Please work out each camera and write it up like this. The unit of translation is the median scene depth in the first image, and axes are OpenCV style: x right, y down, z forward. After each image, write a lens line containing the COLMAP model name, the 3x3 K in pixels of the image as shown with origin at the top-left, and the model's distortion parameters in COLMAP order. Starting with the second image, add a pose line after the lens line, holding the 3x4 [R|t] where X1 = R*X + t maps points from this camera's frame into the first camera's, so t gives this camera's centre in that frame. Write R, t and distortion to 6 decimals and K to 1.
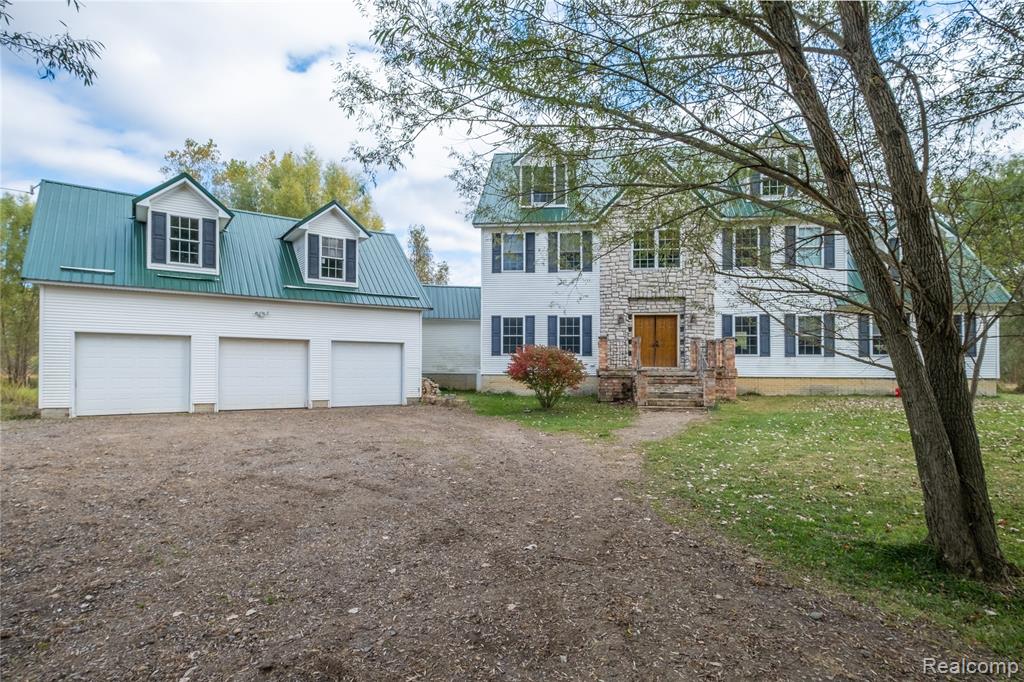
lens RADIAL K [[546.1, 0, 533.0], [0, 546.1, 339.8], [0, 0, 1]] dist [0.023755, 0.001671]
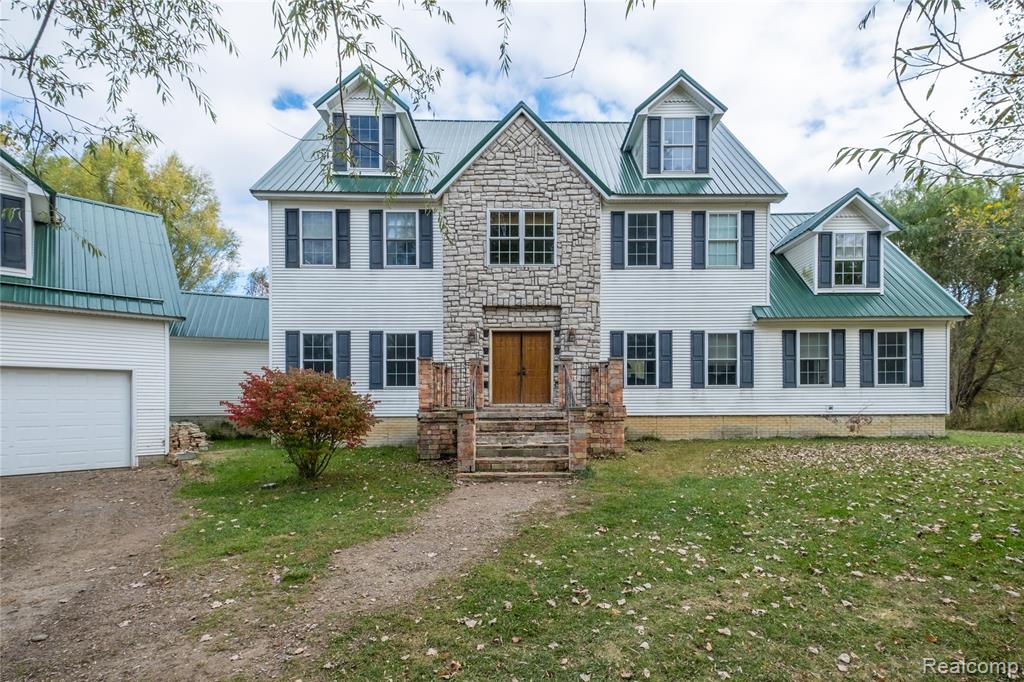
lens RADIAL K [[445.9, 0, 549.7], [0, 445.9, 387.2], [0, 0, 1]] dist [0.018771, -0.000054]
pose [[0.989215, -0.004641, 0.146398, 0.176507], [0.002017, 0.999835, 0.018071, 0.017890], [-0.146458, -0.017580, 0.989061, 0.418841]]
